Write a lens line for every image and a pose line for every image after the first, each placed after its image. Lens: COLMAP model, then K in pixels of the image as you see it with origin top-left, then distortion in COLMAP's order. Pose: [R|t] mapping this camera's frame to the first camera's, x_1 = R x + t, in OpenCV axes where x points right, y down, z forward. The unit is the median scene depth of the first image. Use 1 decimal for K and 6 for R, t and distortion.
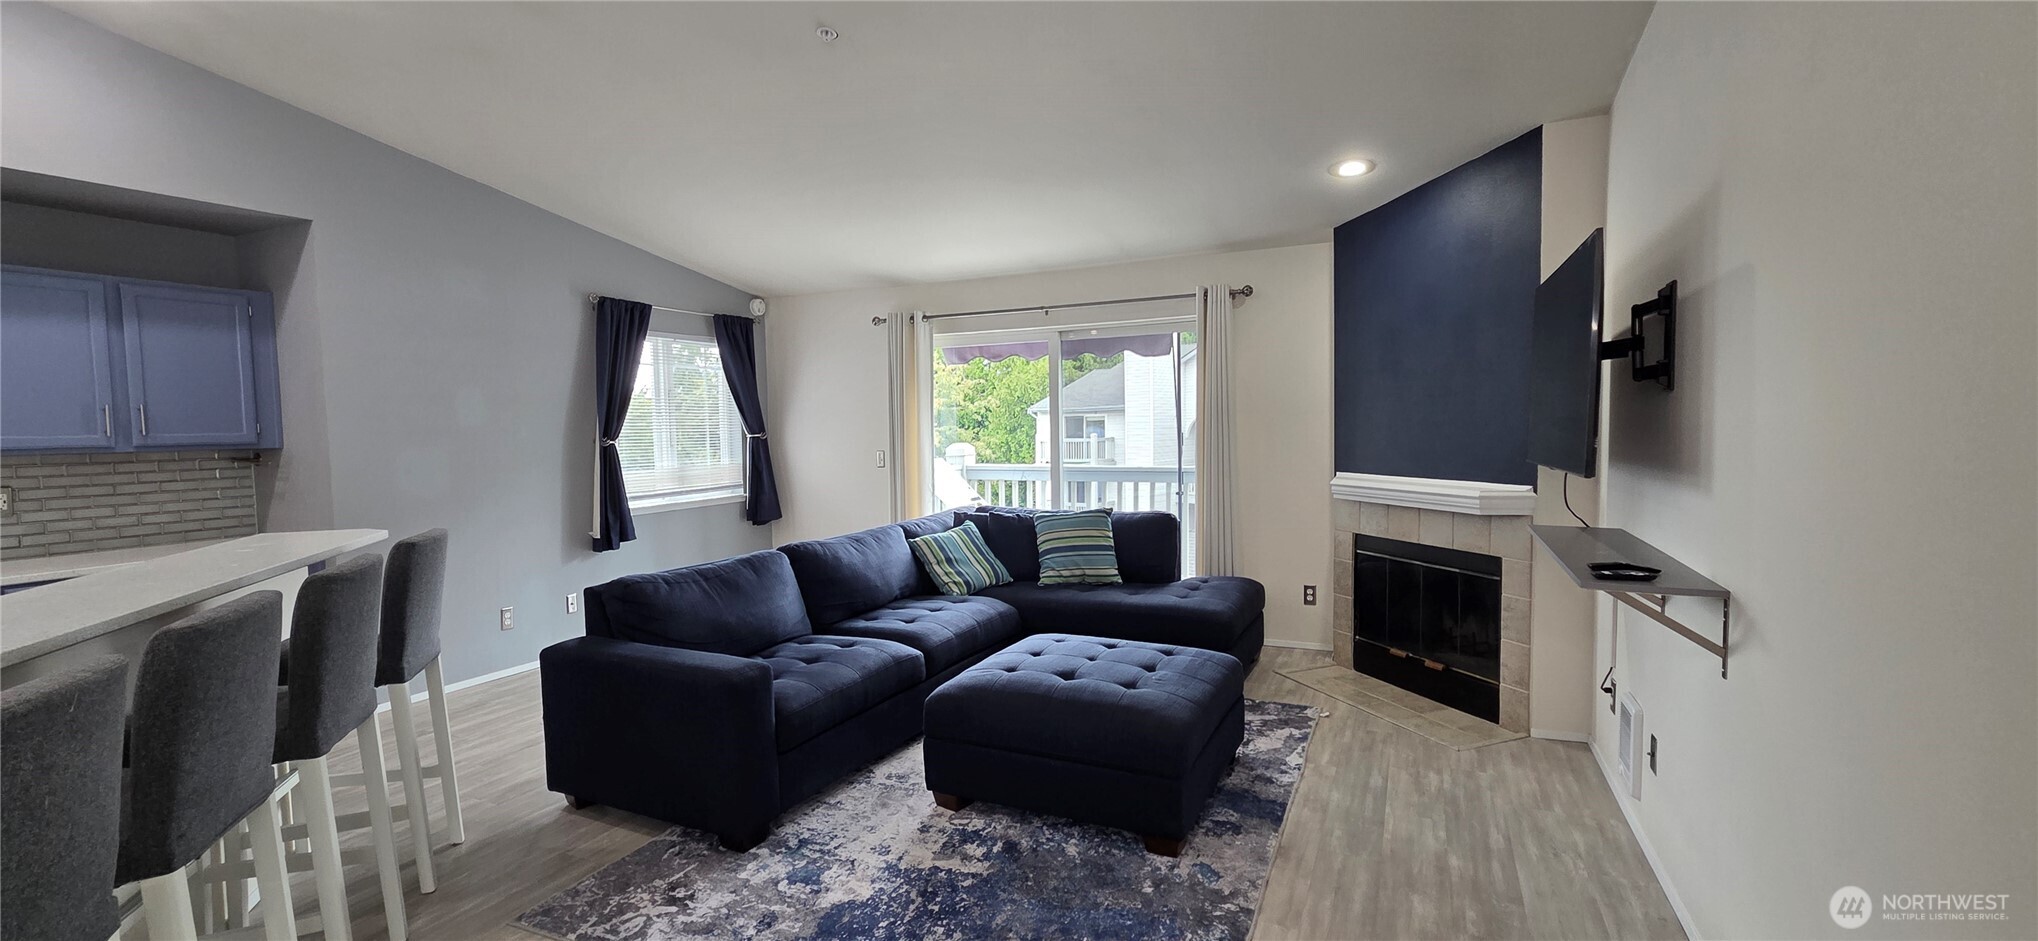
lens RADIAL K [[846.0, 0, 1011.3], [0, 846.0, 475.5], [0, 0, 1]] dist [0.000079, -0.000679]
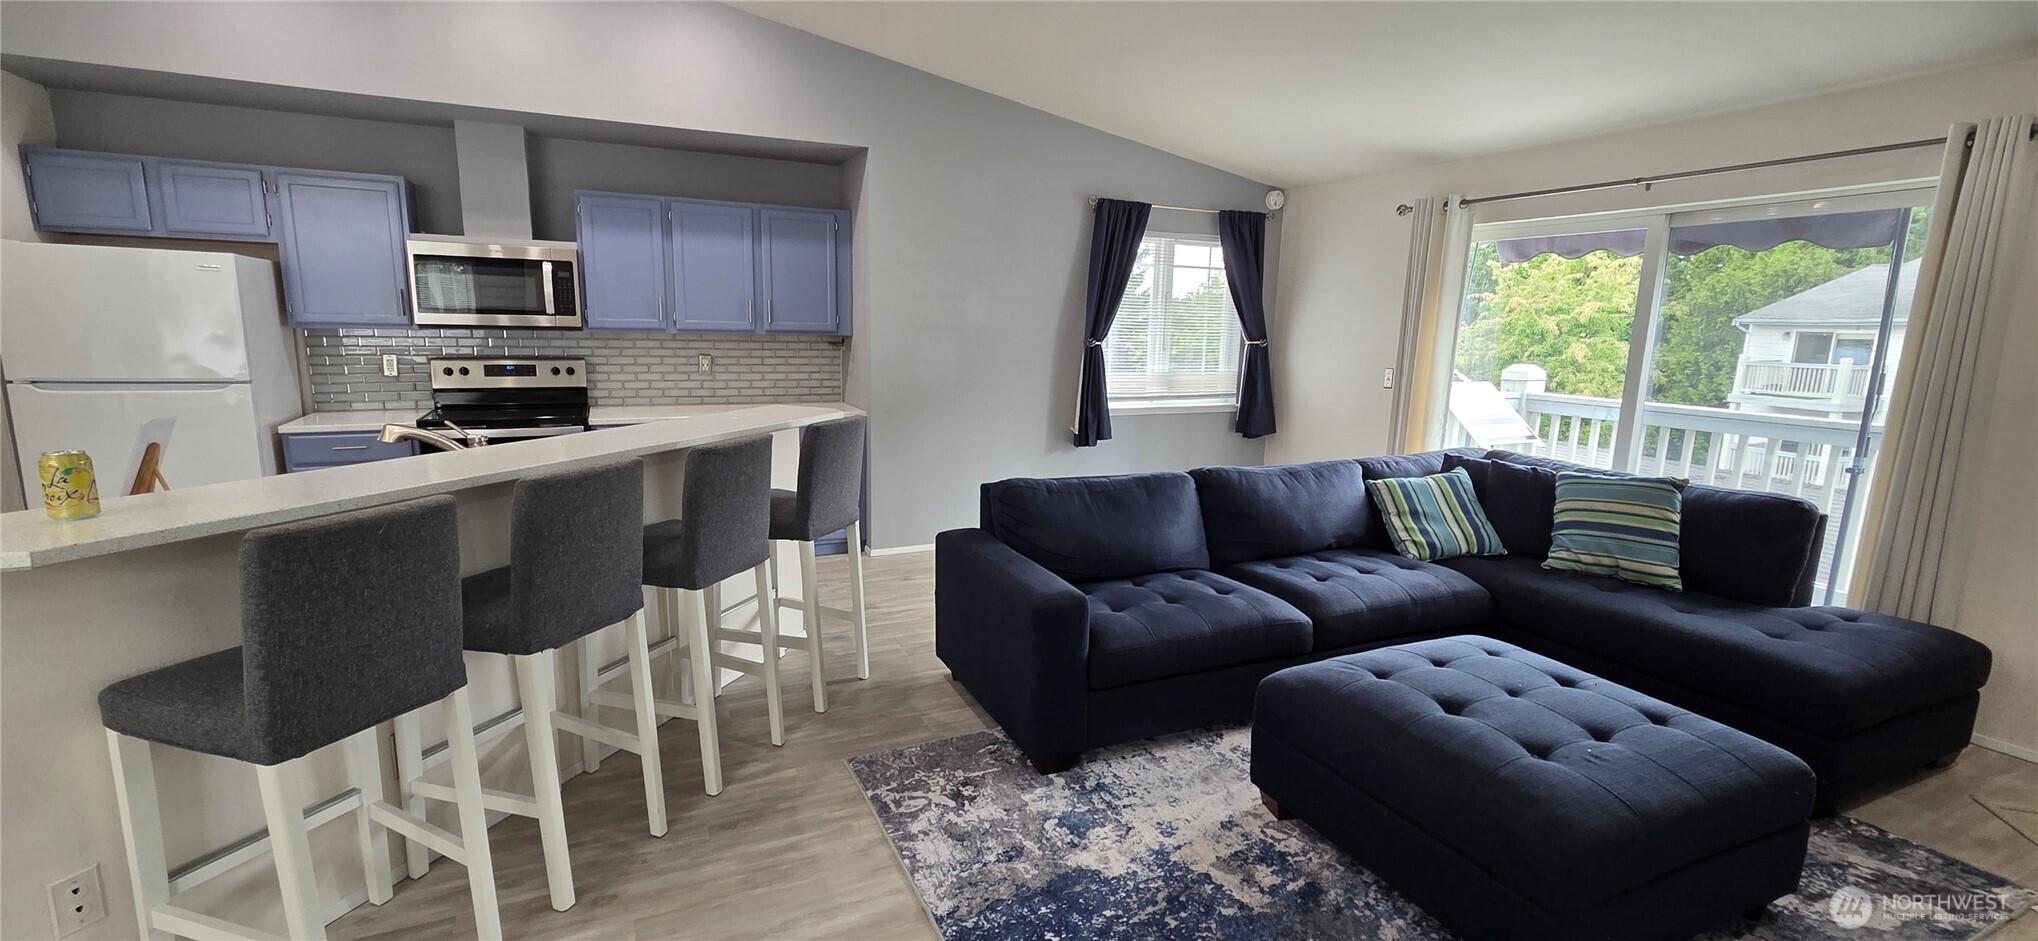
lens RADIAL K [[846.0, 0, 1011.3], [0, 846.0, 475.5], [0, 0, 1]] dist [0.000079, -0.000679]
pose [[0.769194, 0.148260, -0.621578, 0.150915], [-0.074395, 0.986875, 0.143329, -0.026485], [0.634669, -0.064005, 0.770129, 0.164269]]
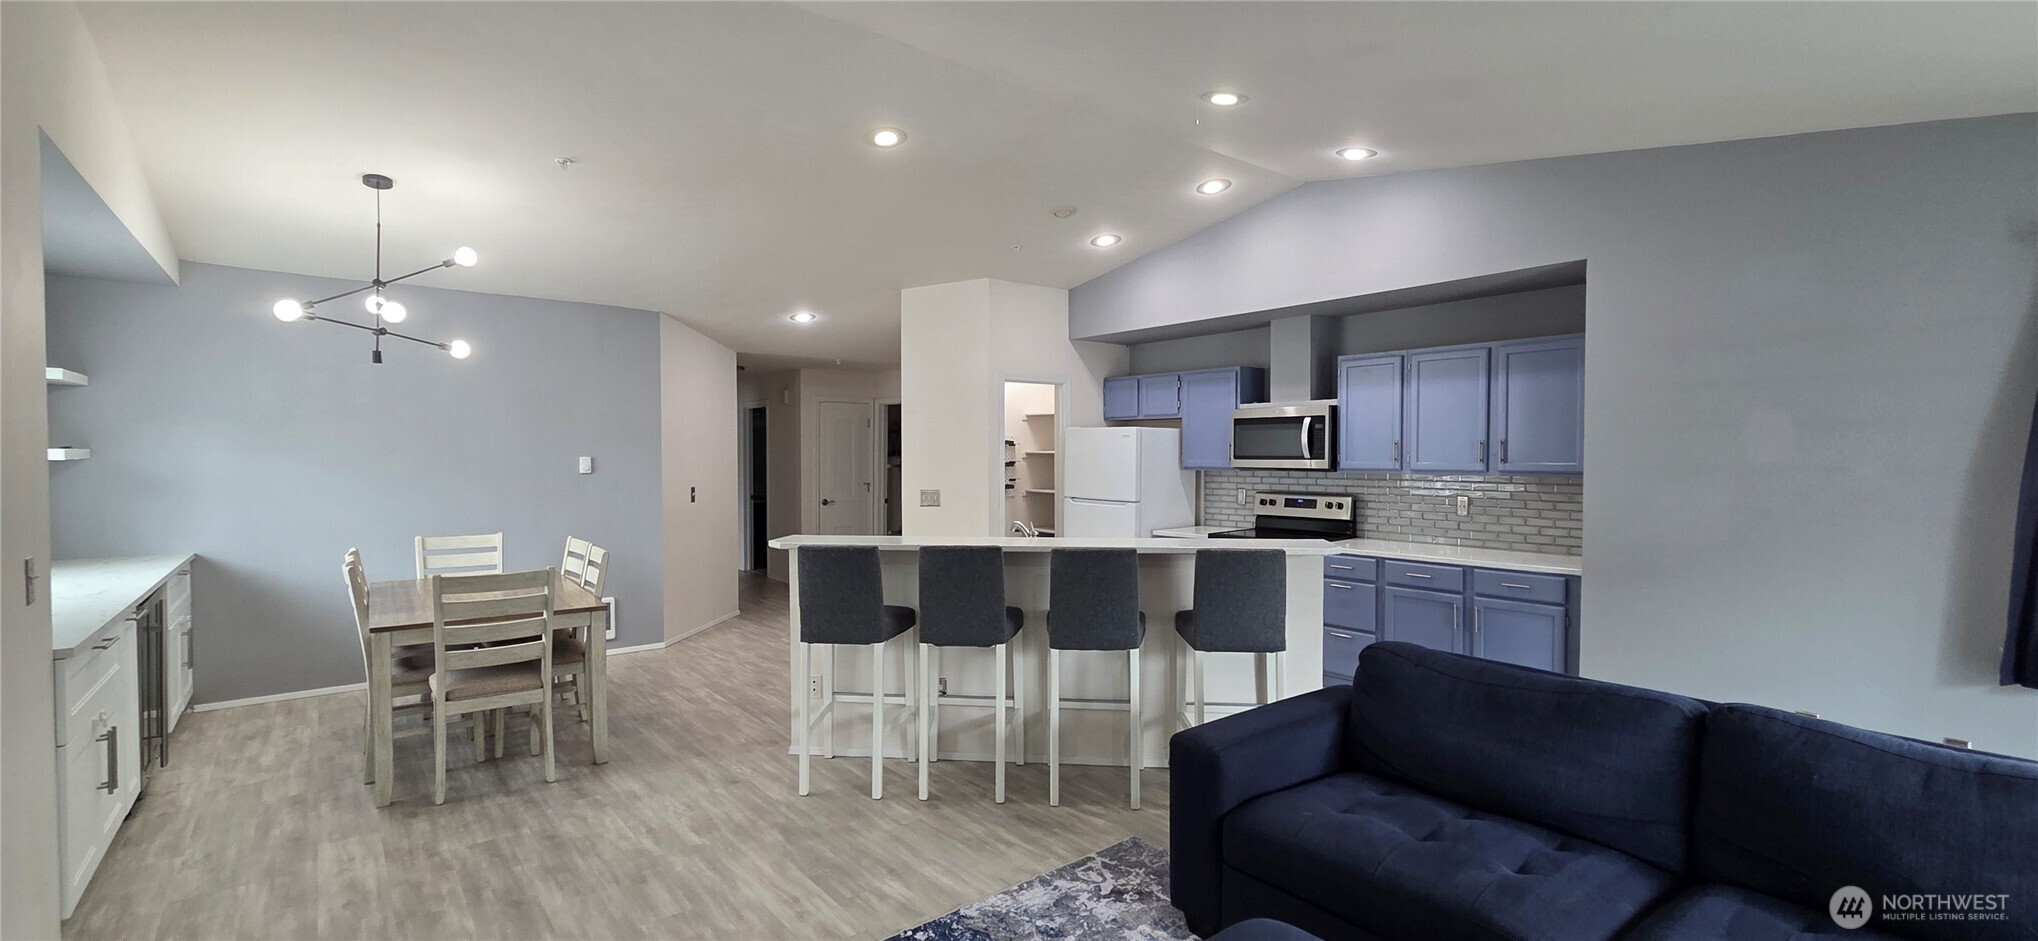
lens RADIAL K [[850.2, 0, 1009.9], [0, 850.2, 473.7], [0, 0, 1]] dist [-0.001507, -0.000034]
pose [[-0.438120, 0.037767, -0.898123, 0.408522], [-0.046886, 0.996797, 0.064788, -0.073669], [0.897693, 0.070495, -0.434946, 0.824578]]
